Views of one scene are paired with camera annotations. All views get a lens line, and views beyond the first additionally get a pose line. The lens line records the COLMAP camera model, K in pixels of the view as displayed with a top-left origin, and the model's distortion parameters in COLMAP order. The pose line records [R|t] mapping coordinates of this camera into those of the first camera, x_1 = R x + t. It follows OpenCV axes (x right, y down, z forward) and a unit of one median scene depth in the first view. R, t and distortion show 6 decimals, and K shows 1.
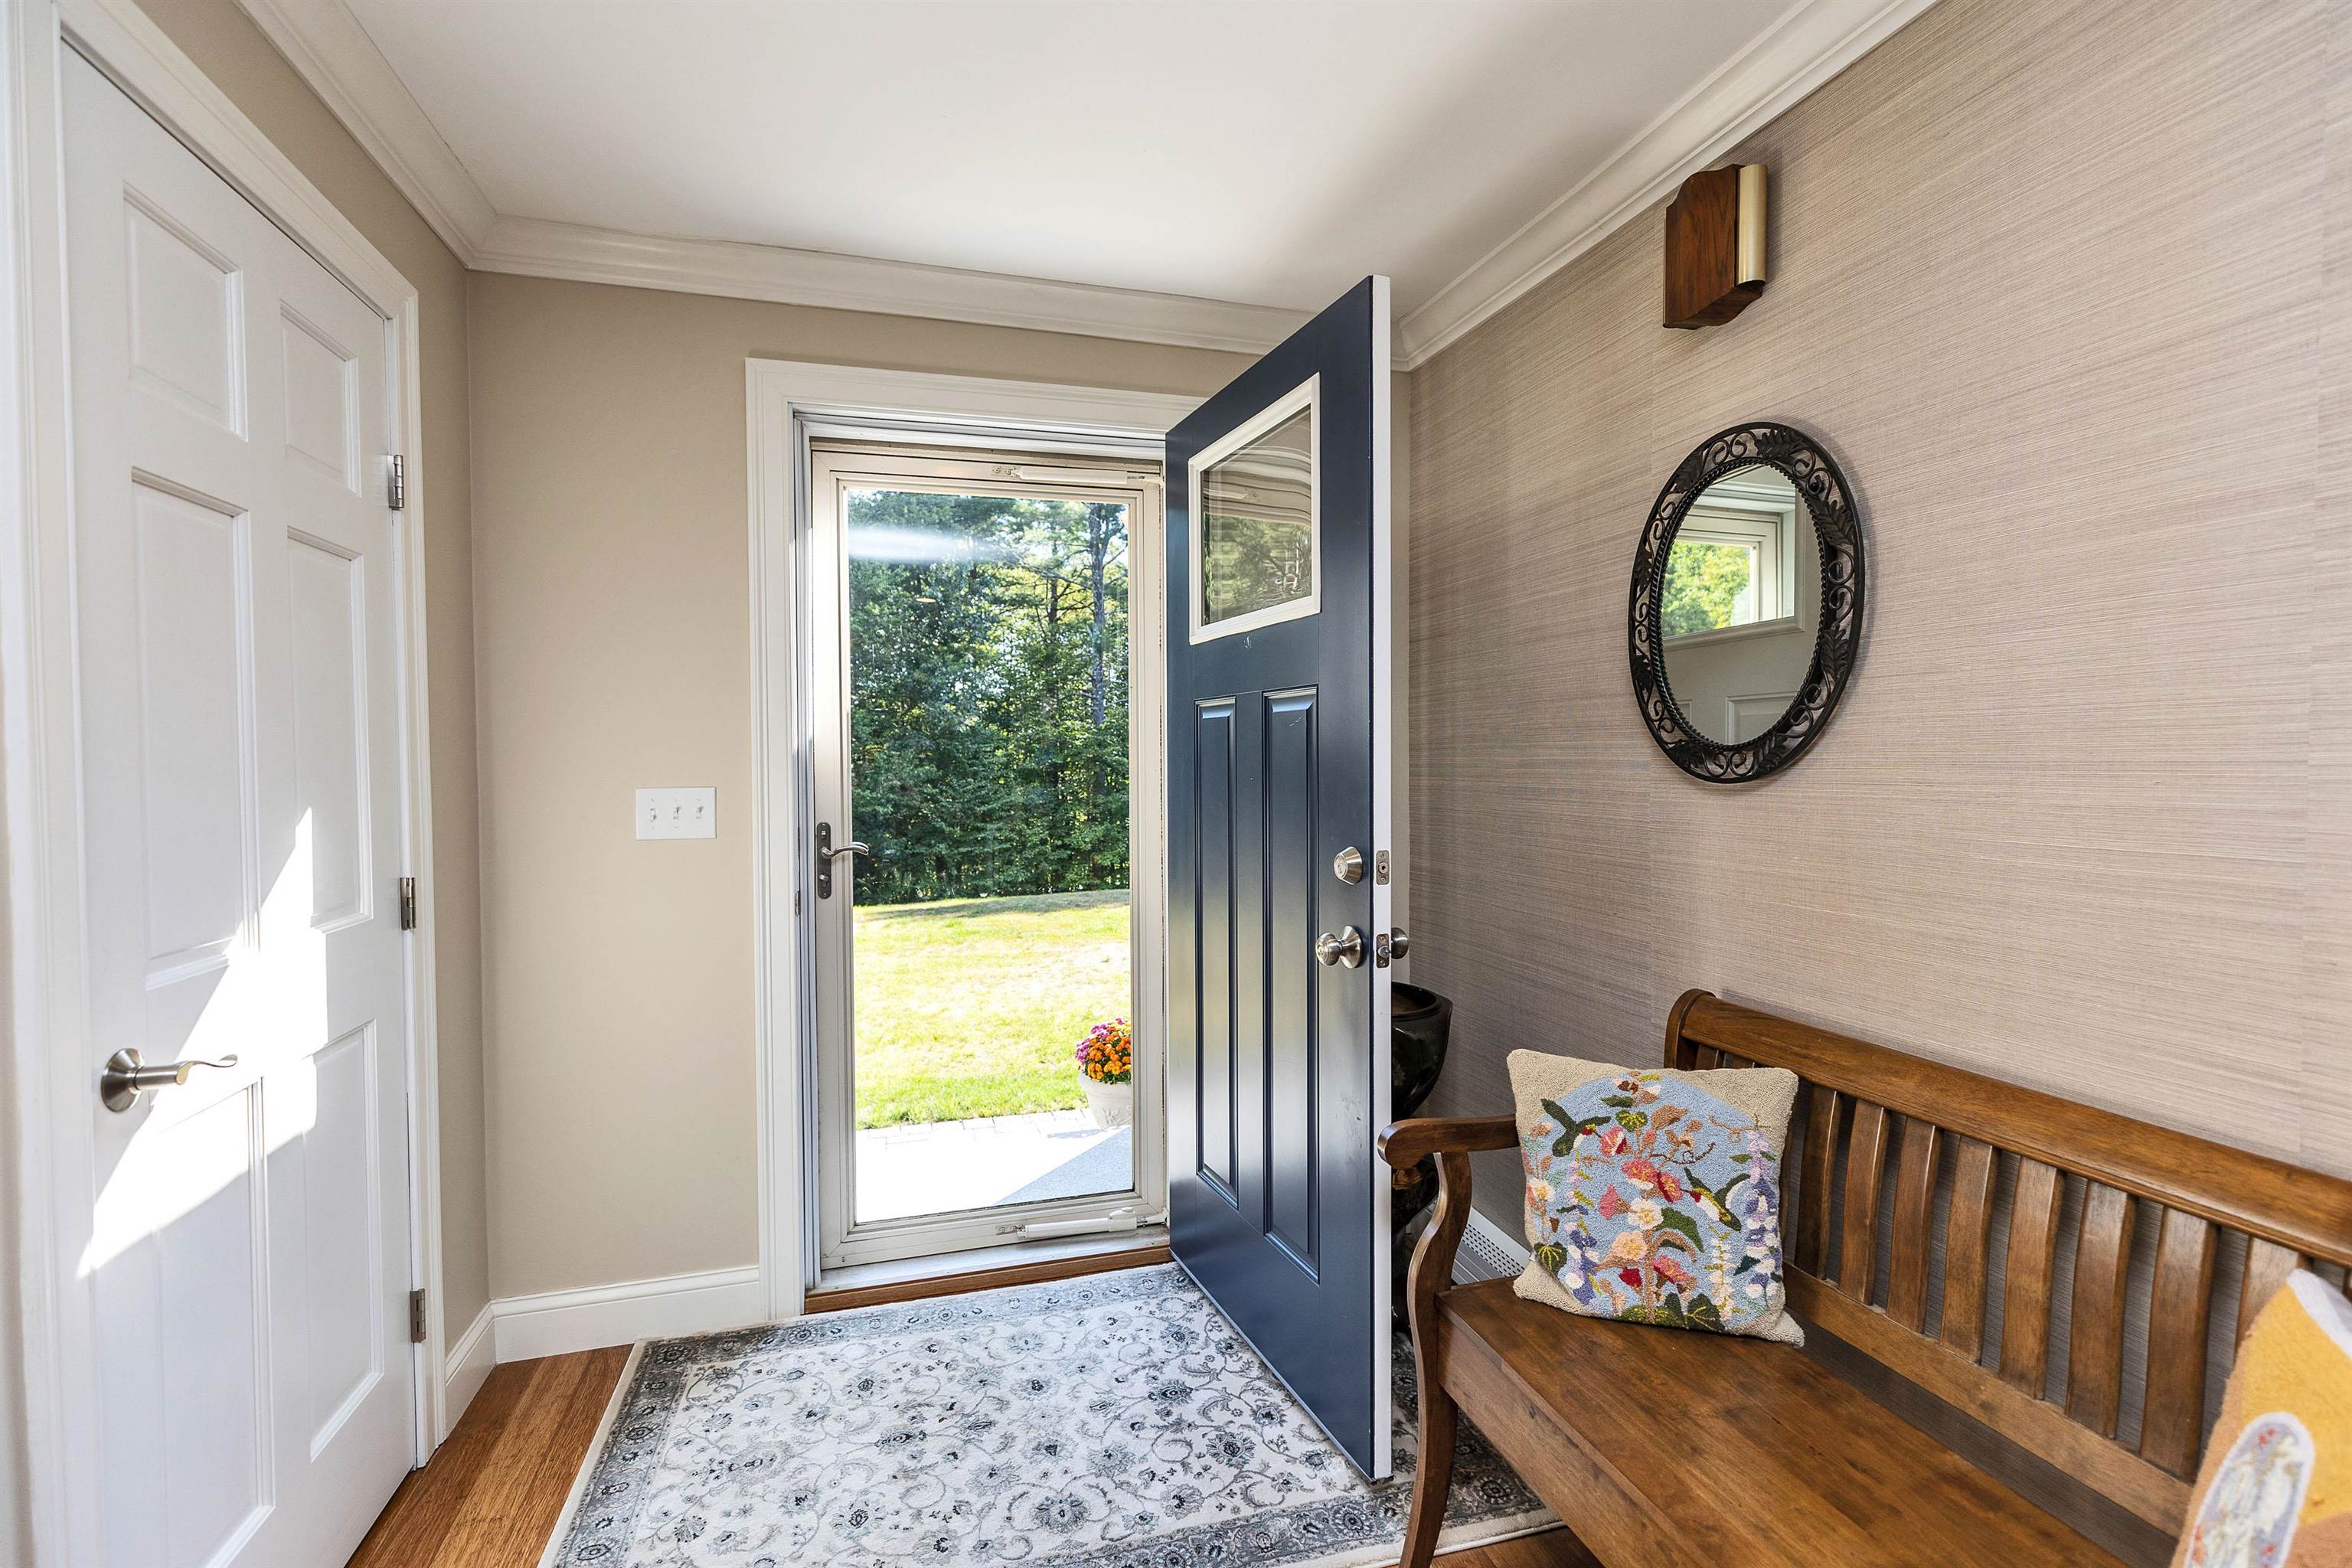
lens RADIAL K [[1054.5, 0, 1176.5], [0, 1054.5, 774.4], [0, 0, 1]] dist [0.006156, -0.002050]
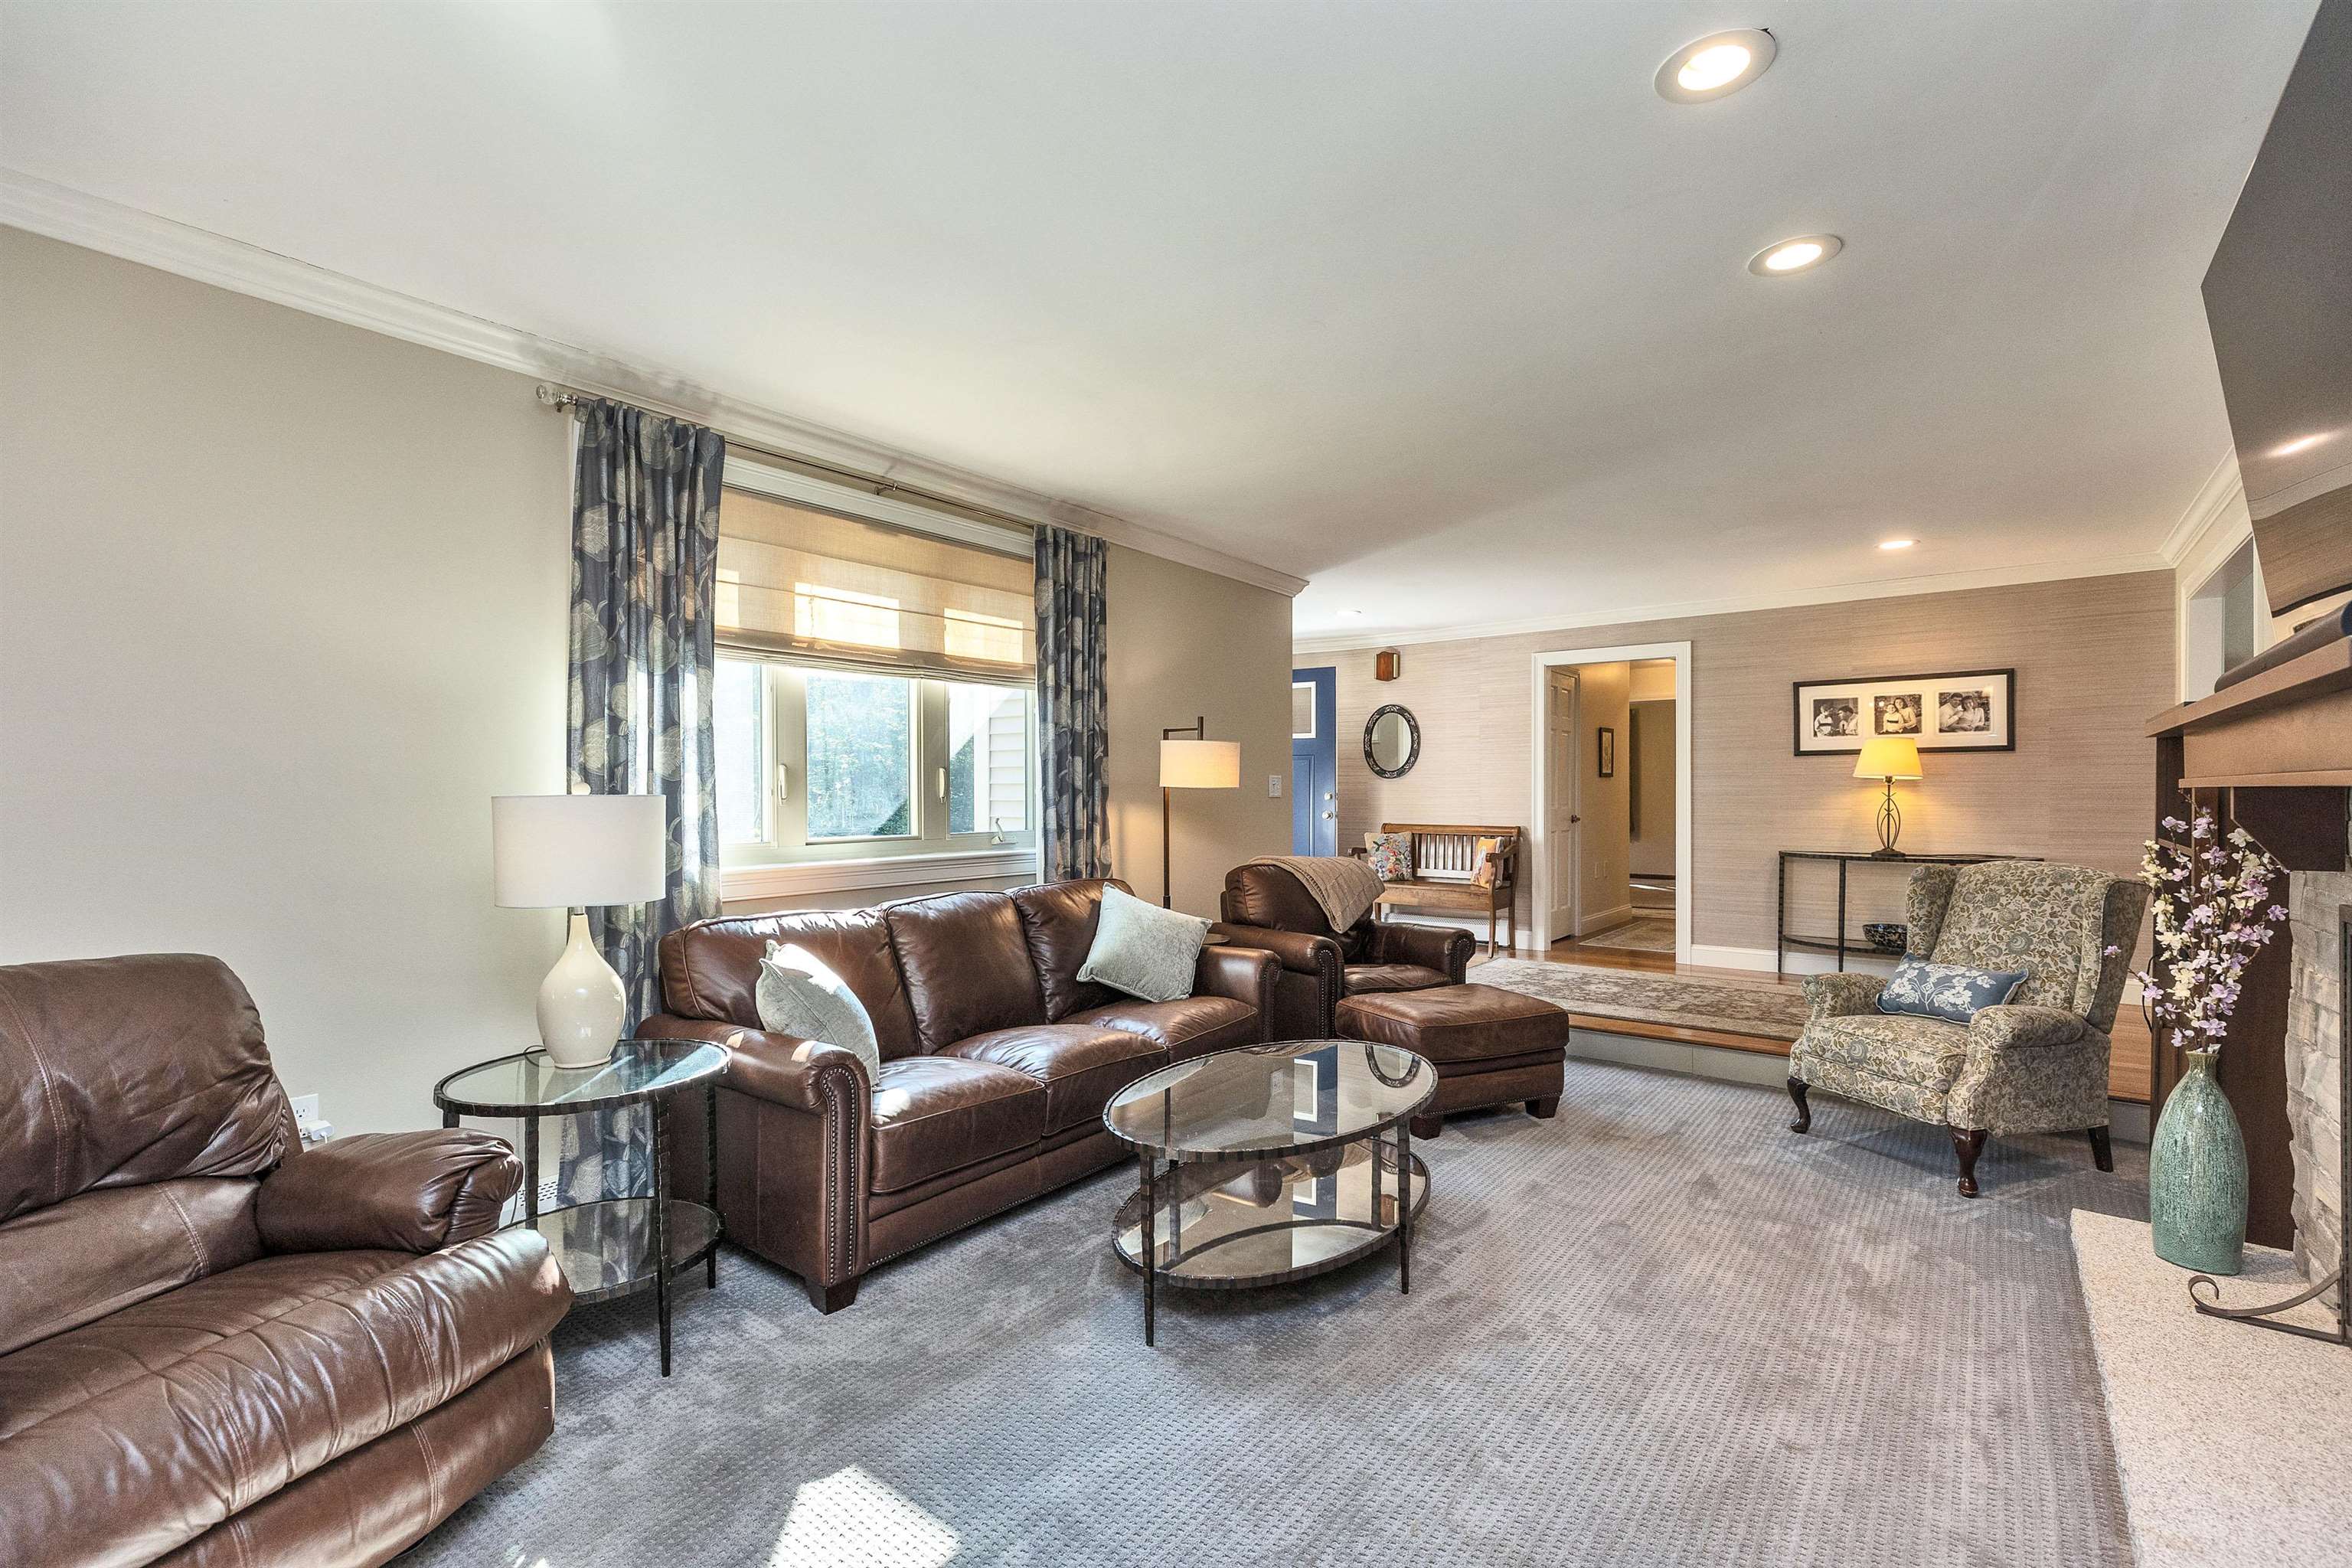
lens RADIAL K [[1054.5, 0, 1179.8], [0, 1054.5, 790.5], [0, 0, 1]] dist [0.006156, -0.002050]
pose [[0.804456, 0.007008, 0.593971, -3.040418], [-0.001927, 0.999956, -0.009189, 0.105959], [-0.594009, 0.006248, 0.804434, -2.238517]]
